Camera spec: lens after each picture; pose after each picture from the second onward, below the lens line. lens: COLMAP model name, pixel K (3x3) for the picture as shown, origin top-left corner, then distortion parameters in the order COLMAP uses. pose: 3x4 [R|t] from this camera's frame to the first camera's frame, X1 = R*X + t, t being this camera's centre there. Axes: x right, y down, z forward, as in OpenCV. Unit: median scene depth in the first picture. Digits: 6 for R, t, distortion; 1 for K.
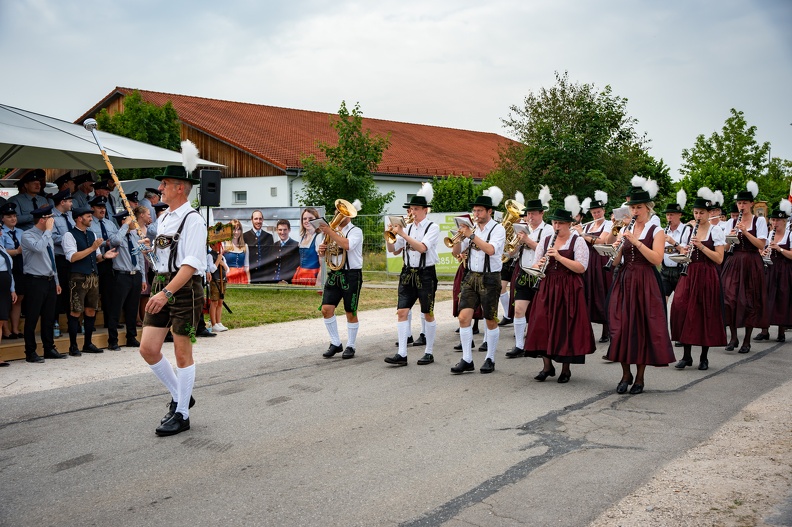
lens RADIAL K [[893.3, 0, 401.6], [0, 893.3, 249.8], [0, 0, 1]] dist [0.065021, 0.000000]
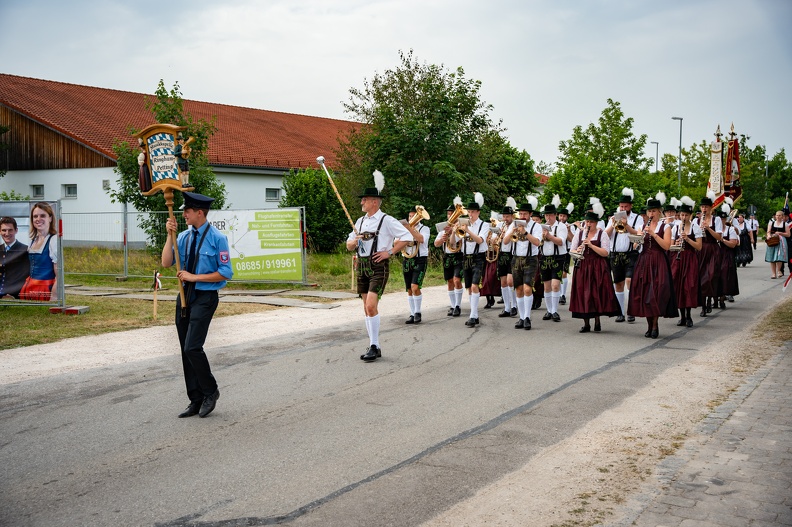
lens RADIAL K [[893.3, 0, 375.9], [0, 893.3, 265.2], [0, 0, 1]] dist [0.065021, 0.000000]
pose [[0.997456, -0.003556, 0.071202, 0.079357], [0.001987, 0.999754, 0.022101, -0.005042], [-0.071263, -0.021903, 0.997217, 0.109719]]
